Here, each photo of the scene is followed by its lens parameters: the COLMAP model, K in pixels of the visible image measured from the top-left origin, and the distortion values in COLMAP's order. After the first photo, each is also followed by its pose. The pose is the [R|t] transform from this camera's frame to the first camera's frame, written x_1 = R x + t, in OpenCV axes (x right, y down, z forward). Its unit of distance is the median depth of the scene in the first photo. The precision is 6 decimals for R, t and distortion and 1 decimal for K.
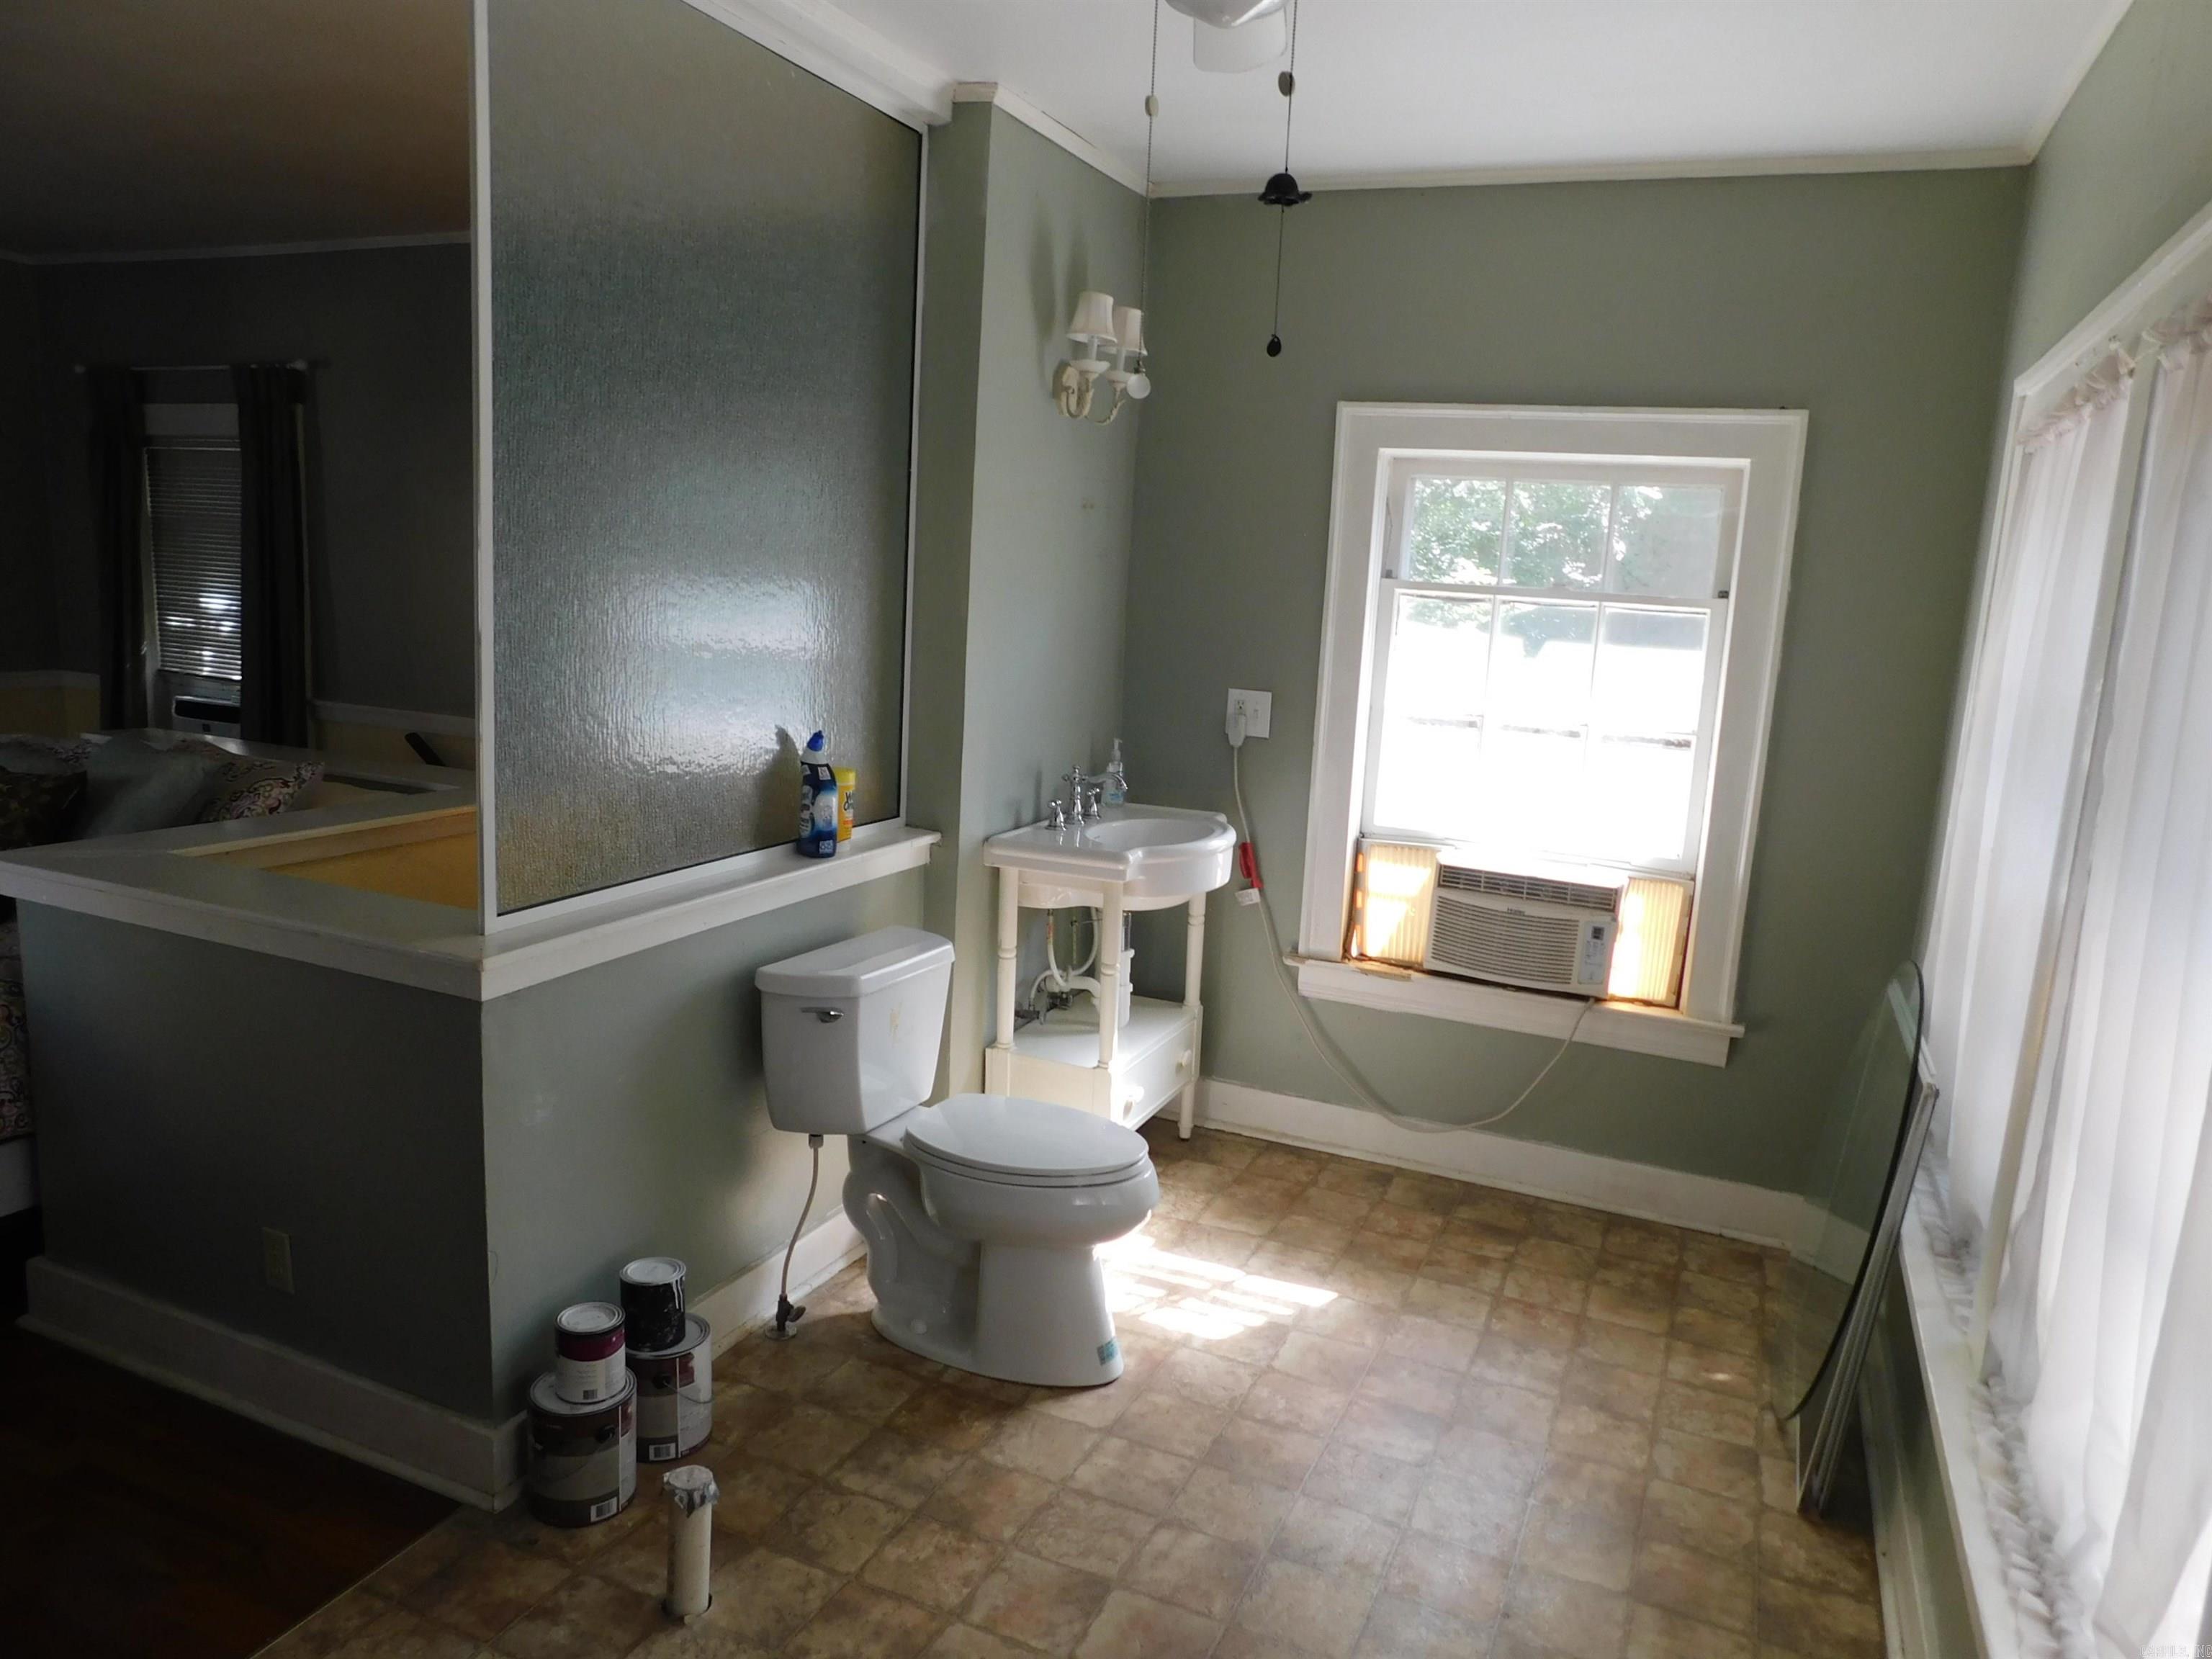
lens RADIAL K [[1468.2, 0, 1110.8], [0, 1468.2, 822.4], [0, 0, 1]] dist [-0.067791, 0.058076]
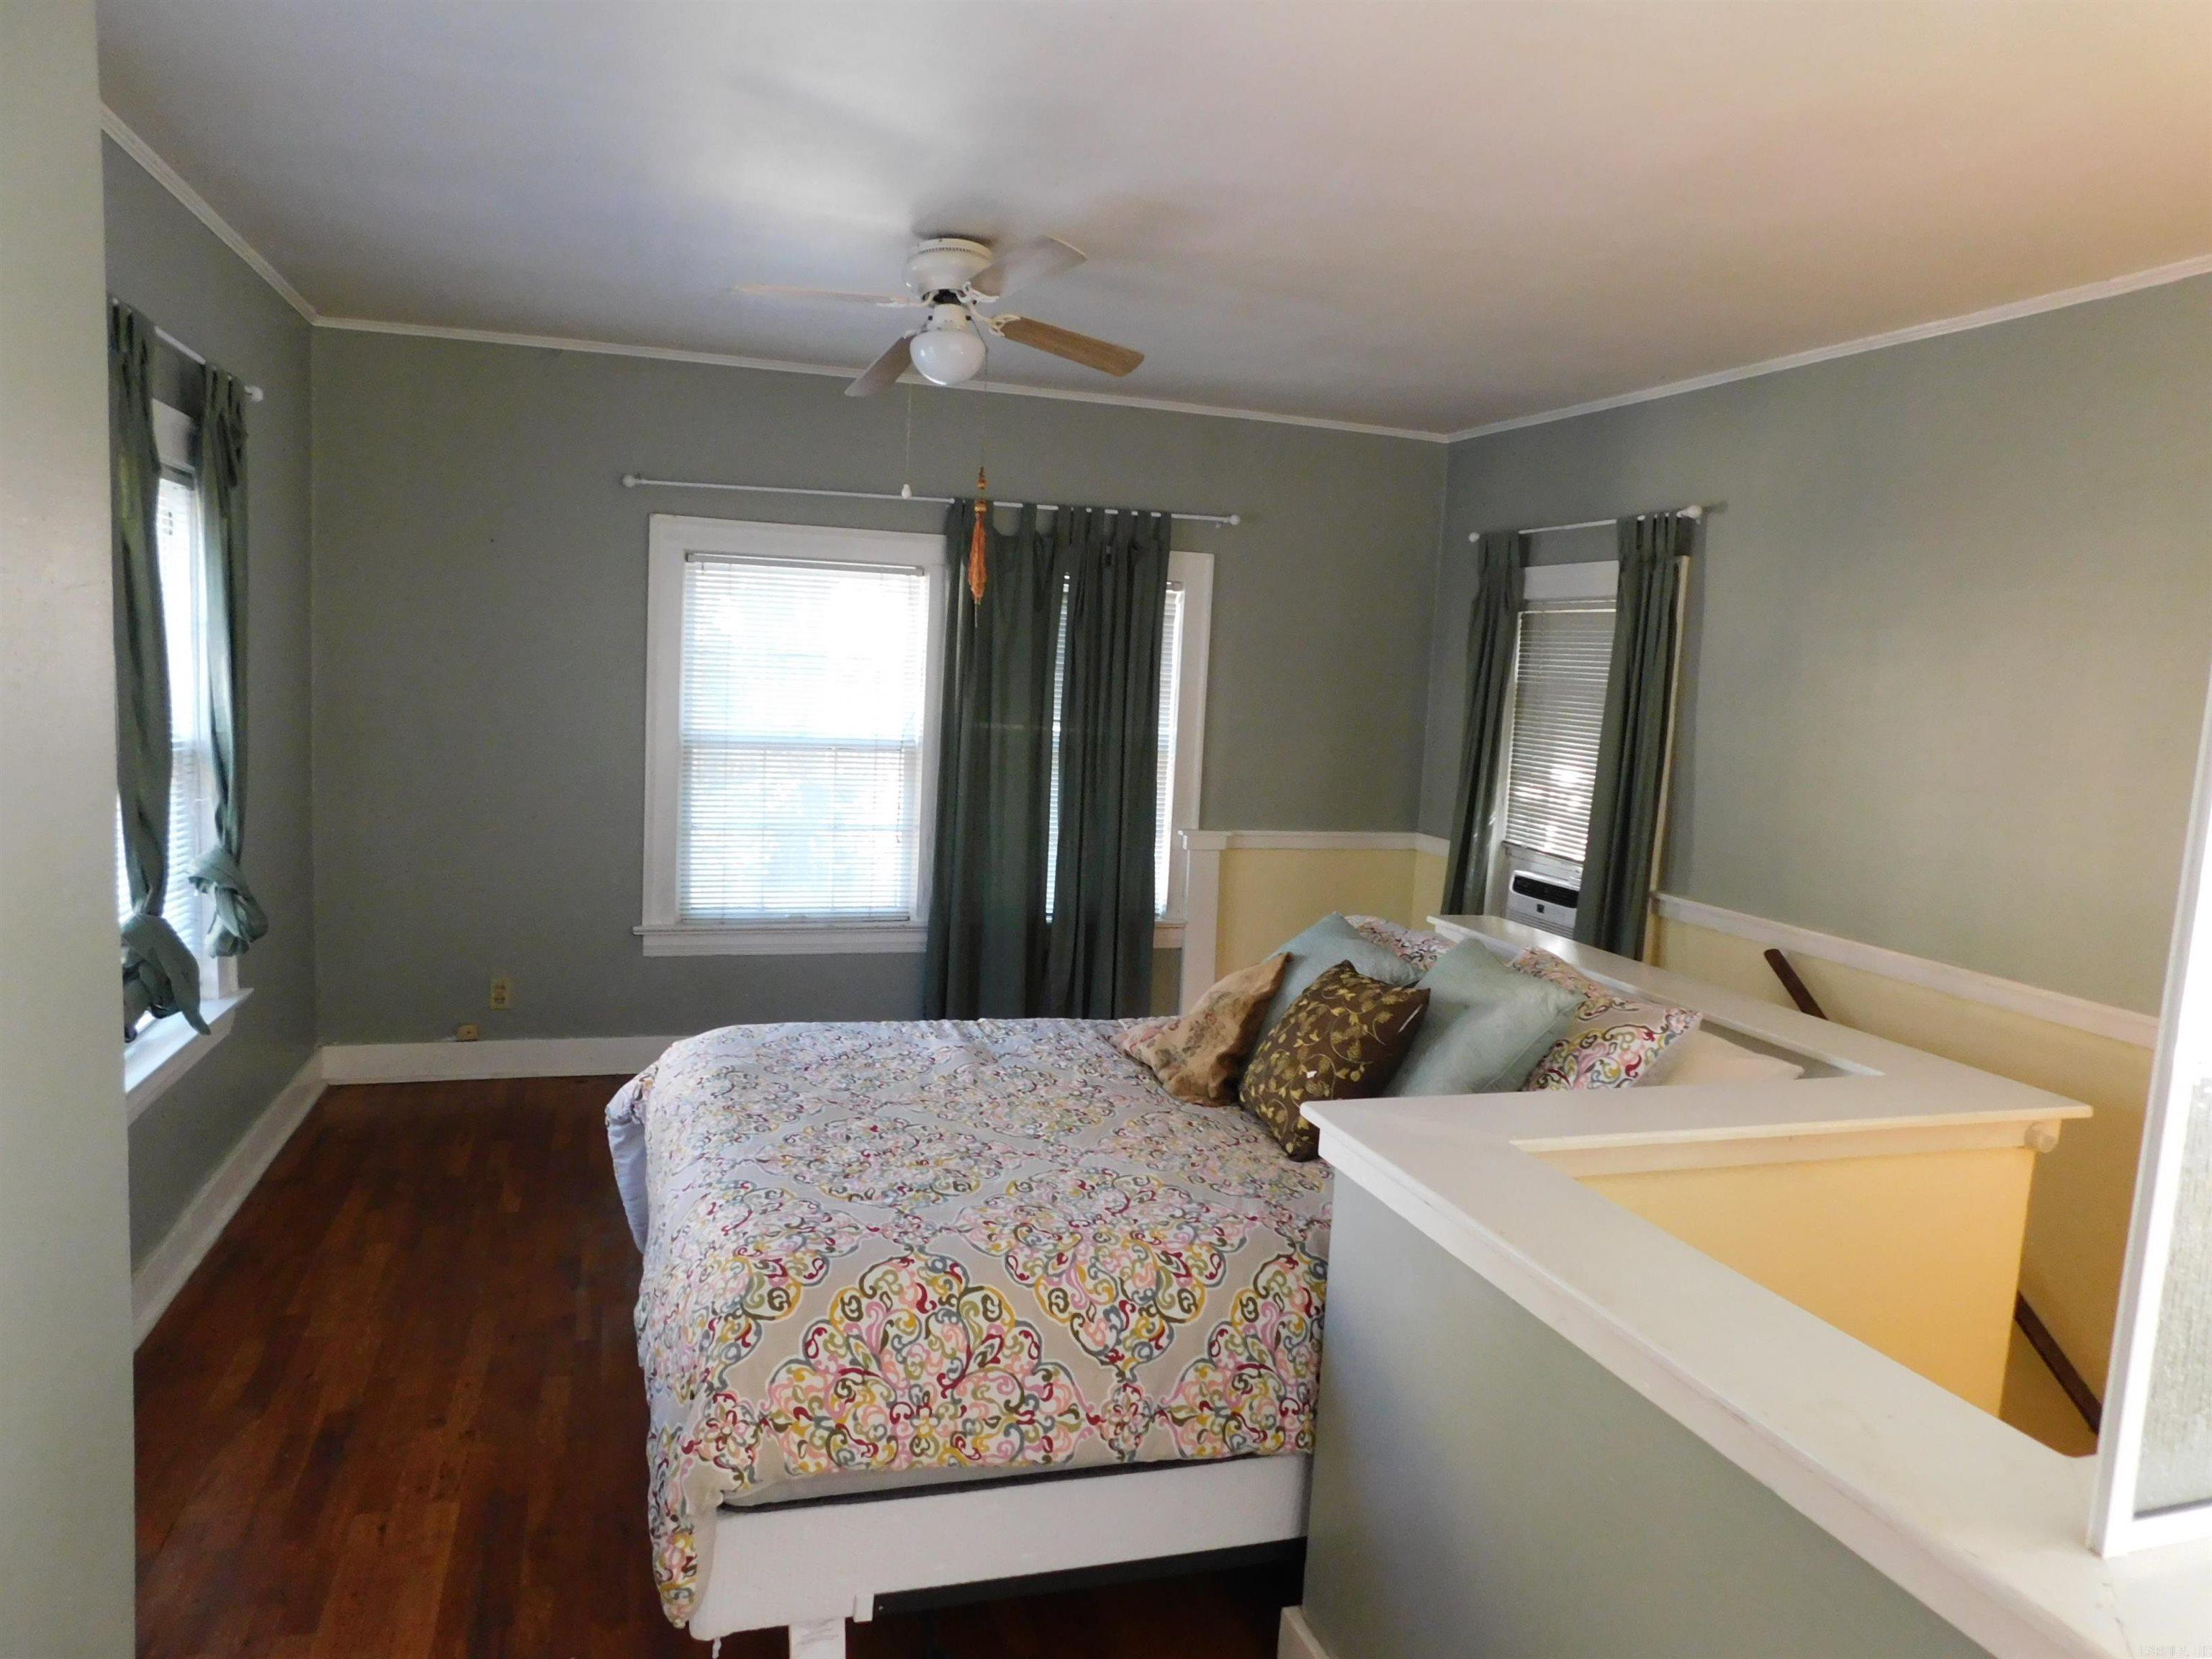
lens RADIAL K [[1468.2, 0, 1110.8], [0, 1468.2, 822.4], [0, 0, 1]] dist [-0.067791, 0.058076]
pose [[0.671504, 0.065025, -0.738142, -0.132489], [-0.146835, 0.988066, -0.046538, -0.038023], [0.726307, 0.139636, 0.673038, 0.172868]]
